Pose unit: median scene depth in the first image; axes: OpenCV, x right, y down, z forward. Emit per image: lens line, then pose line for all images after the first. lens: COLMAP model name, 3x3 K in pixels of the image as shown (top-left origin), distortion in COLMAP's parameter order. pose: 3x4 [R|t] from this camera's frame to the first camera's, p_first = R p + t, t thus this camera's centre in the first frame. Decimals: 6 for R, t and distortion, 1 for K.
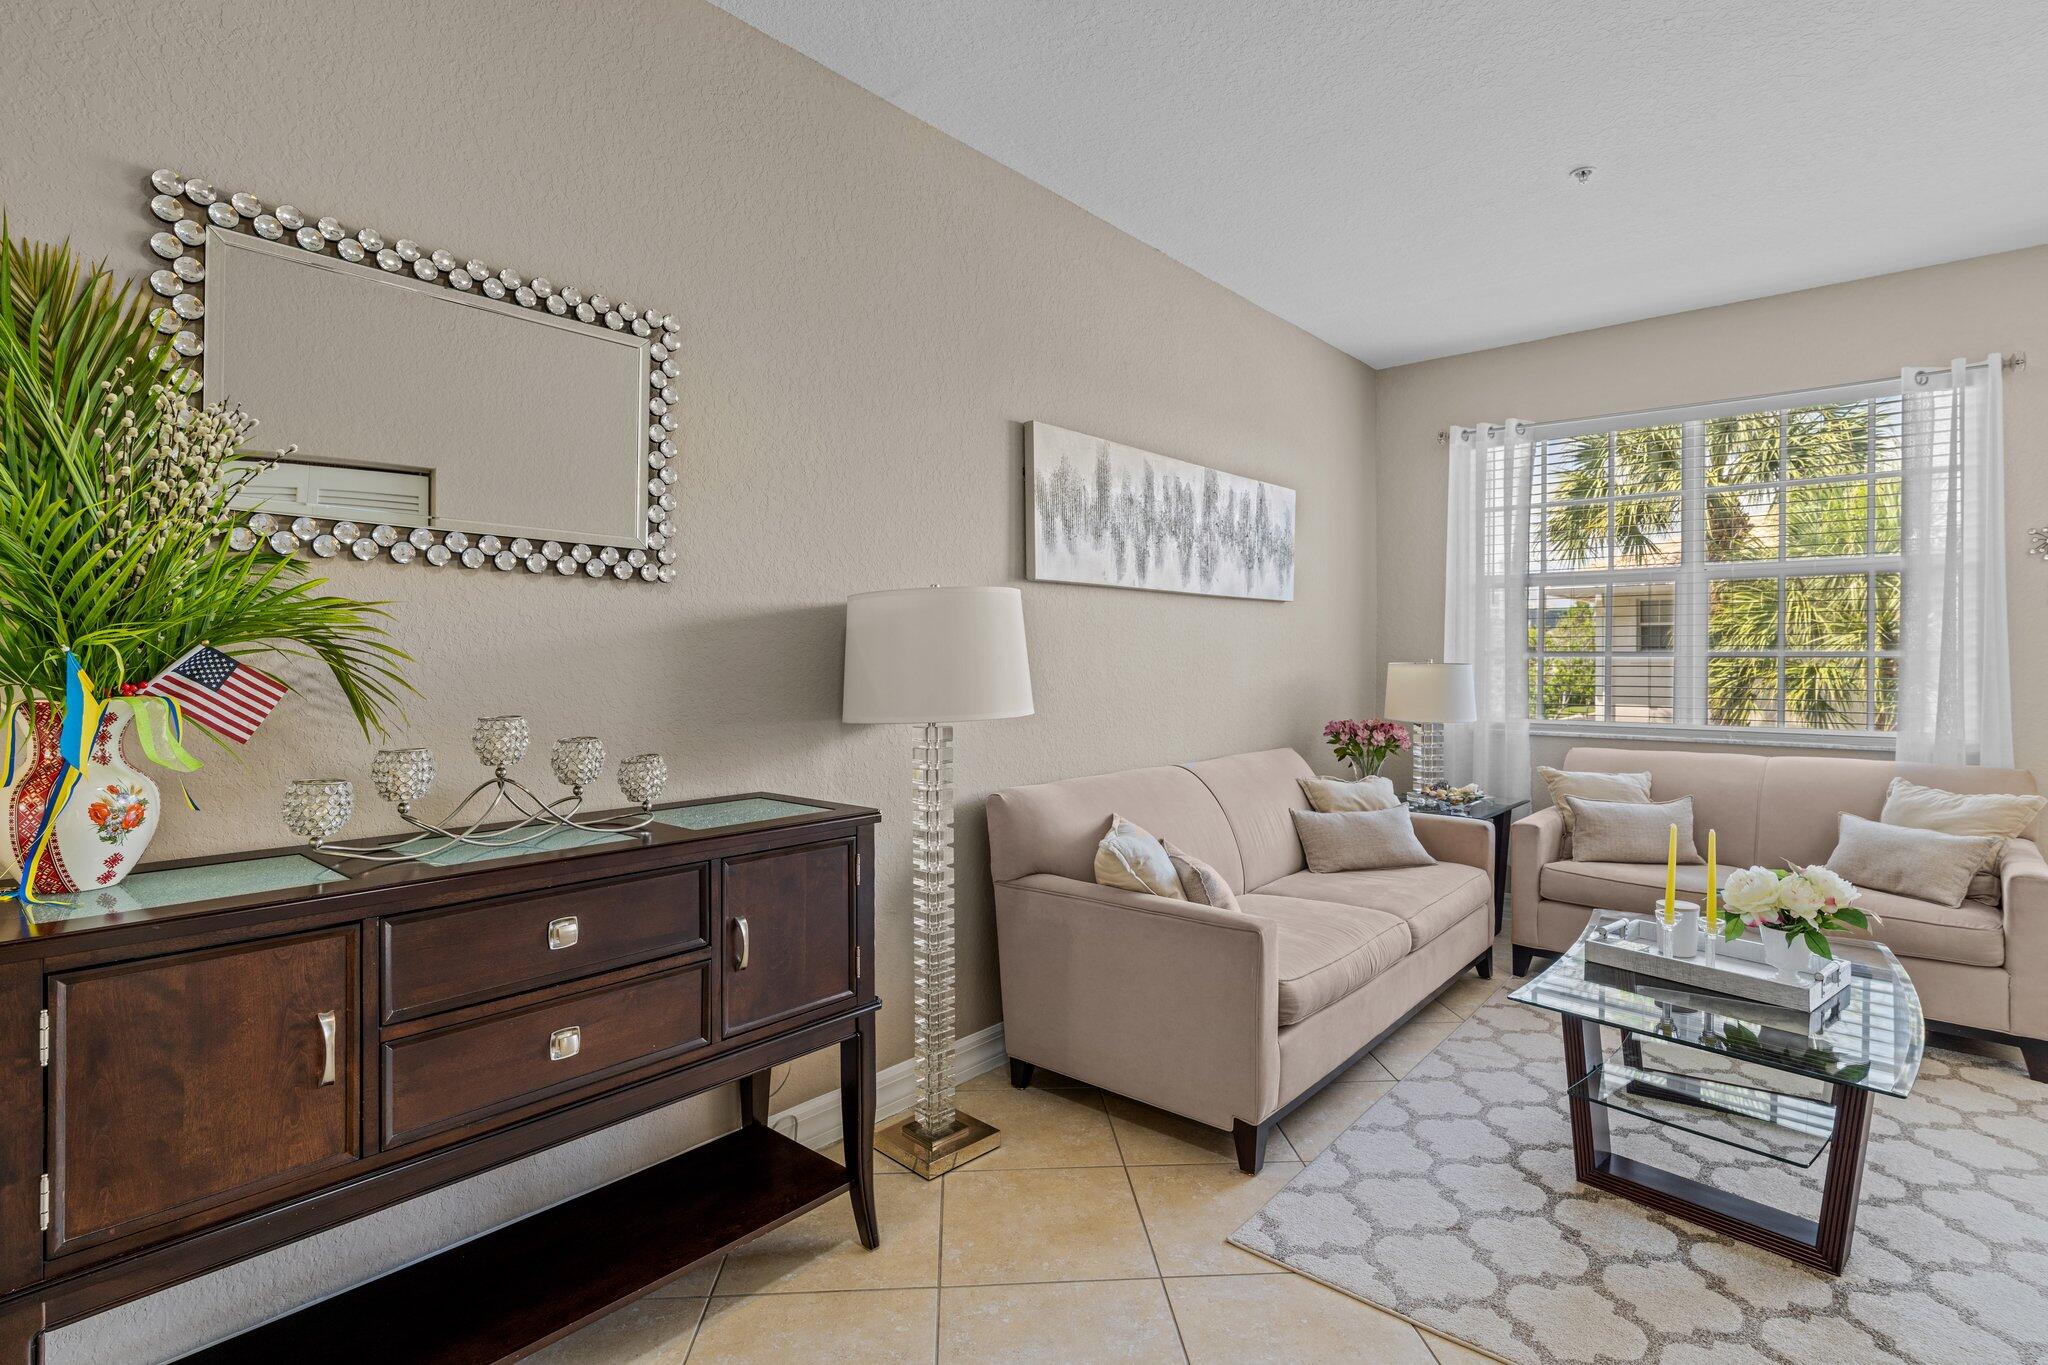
lens RADIAL K [[994.5, 0, 1022.7], [0, 994.5, 662.6], [0, 0, 1]] dist [-0.006733, 0.002354]
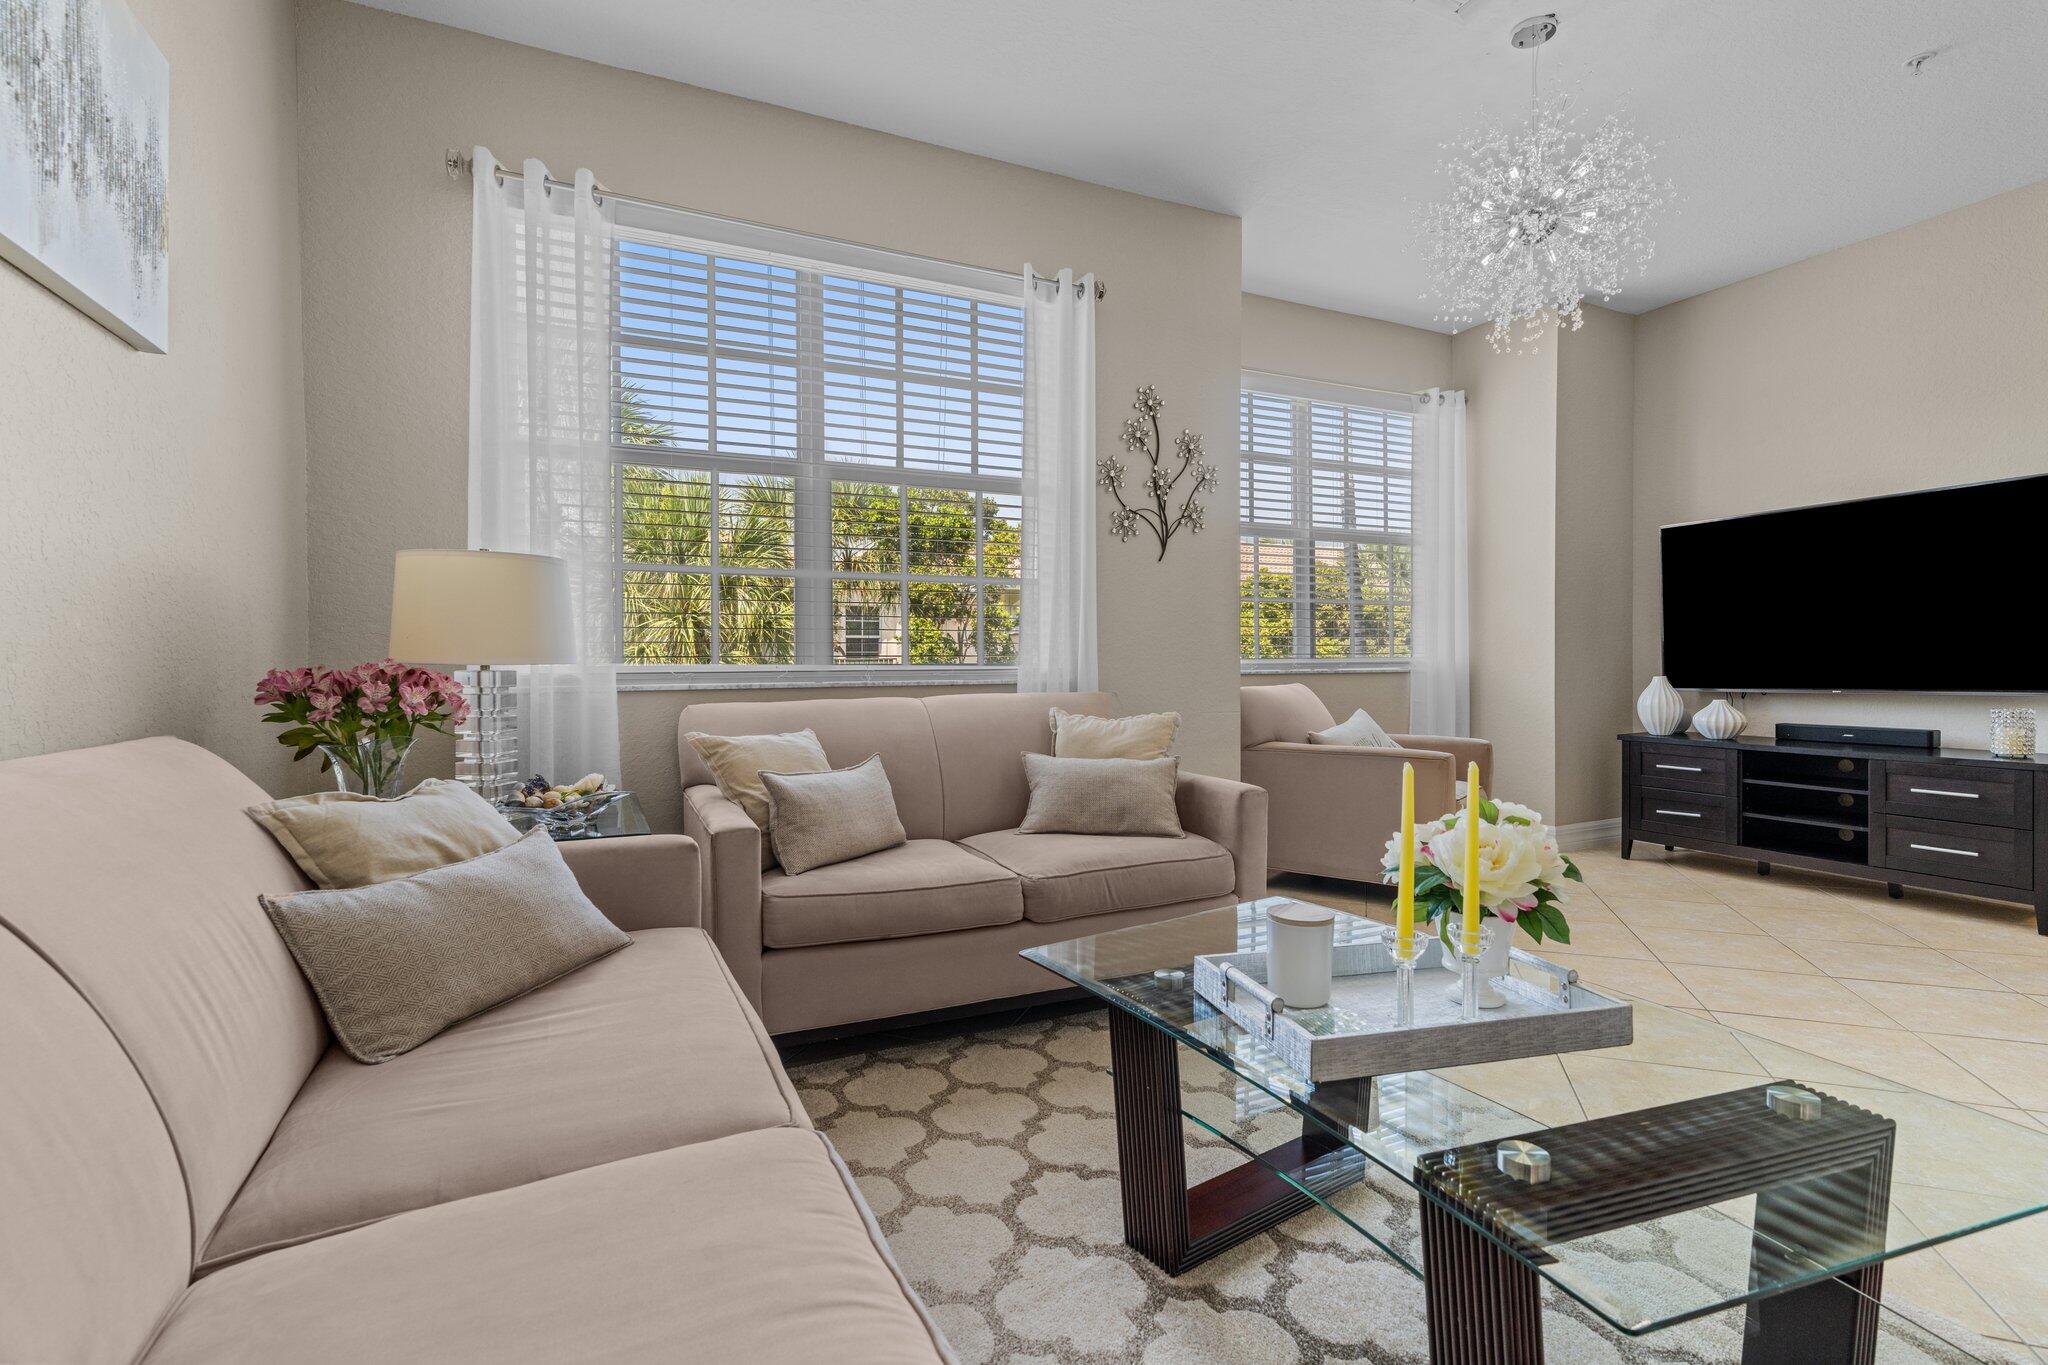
lens RADIAL K [[934.9, 0, 1020.9], [0, 934.9, 686.6], [0, 0, 1]] dist [-0.008958, 0.003256]
pose [[0.410251, -0.029140, 0.911507, 0.100987], [0.011686, 0.999575, 0.026696, 0.079996], [-0.911898, -0.000300, 0.410417, 0.731050]]
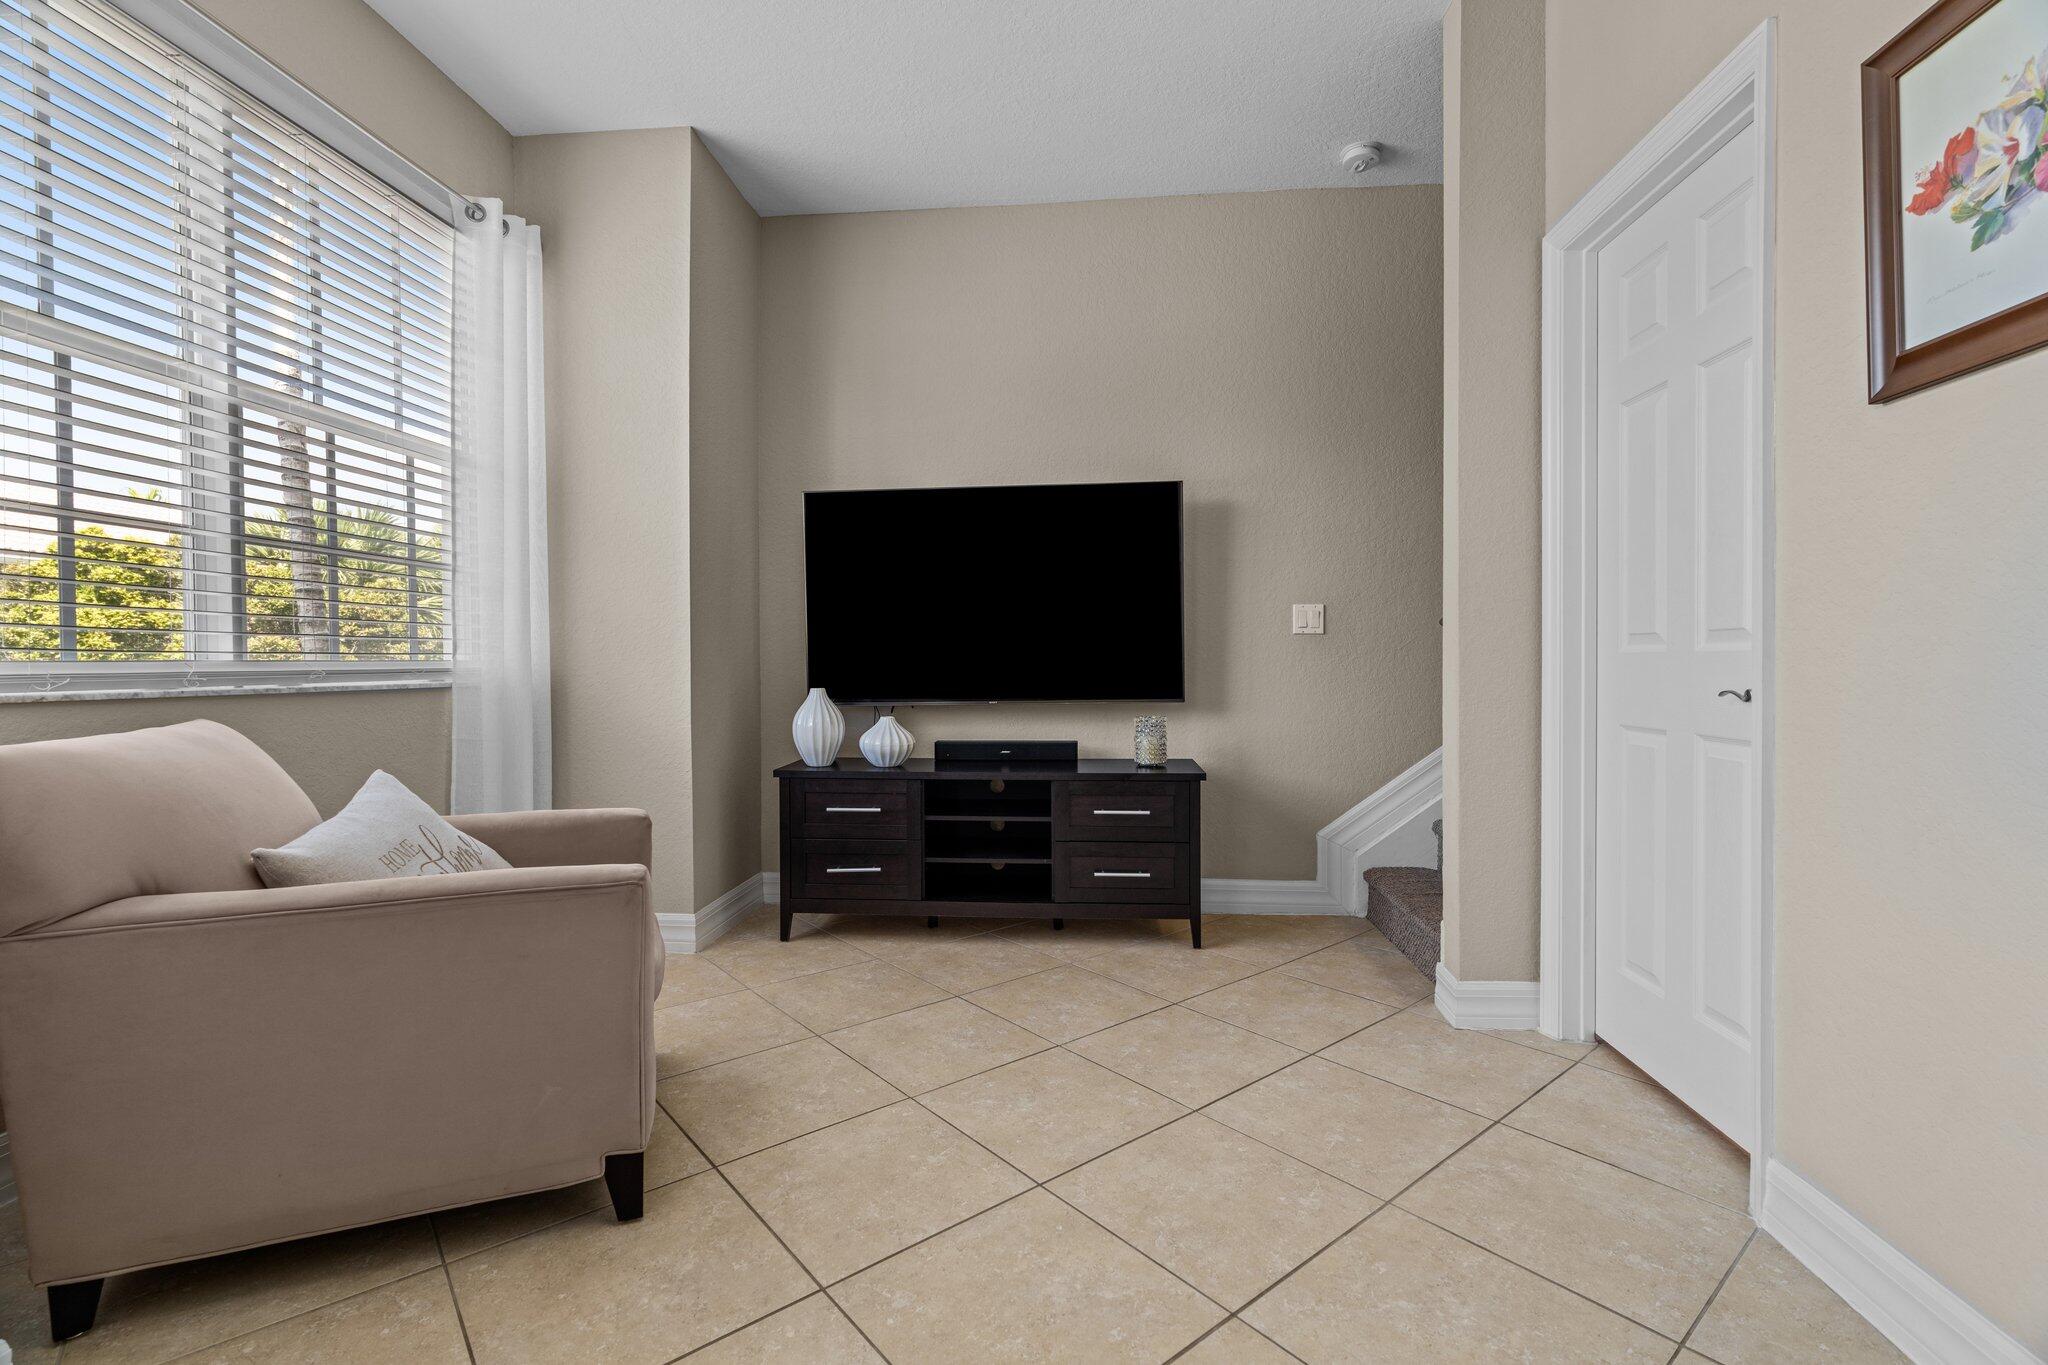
lens RADIAL K [[934.9, 0, 1043.7], [0, 934.9, 663.9], [0, 0, 1]] dist [-0.008958, 0.003256]
pose [[-0.586281, 0.000734, 0.810107, 0.761601], [0.007735, 0.999959, 0.004692, 0.082778], [-0.810071, 0.009017, -0.586263, 0.841268]]
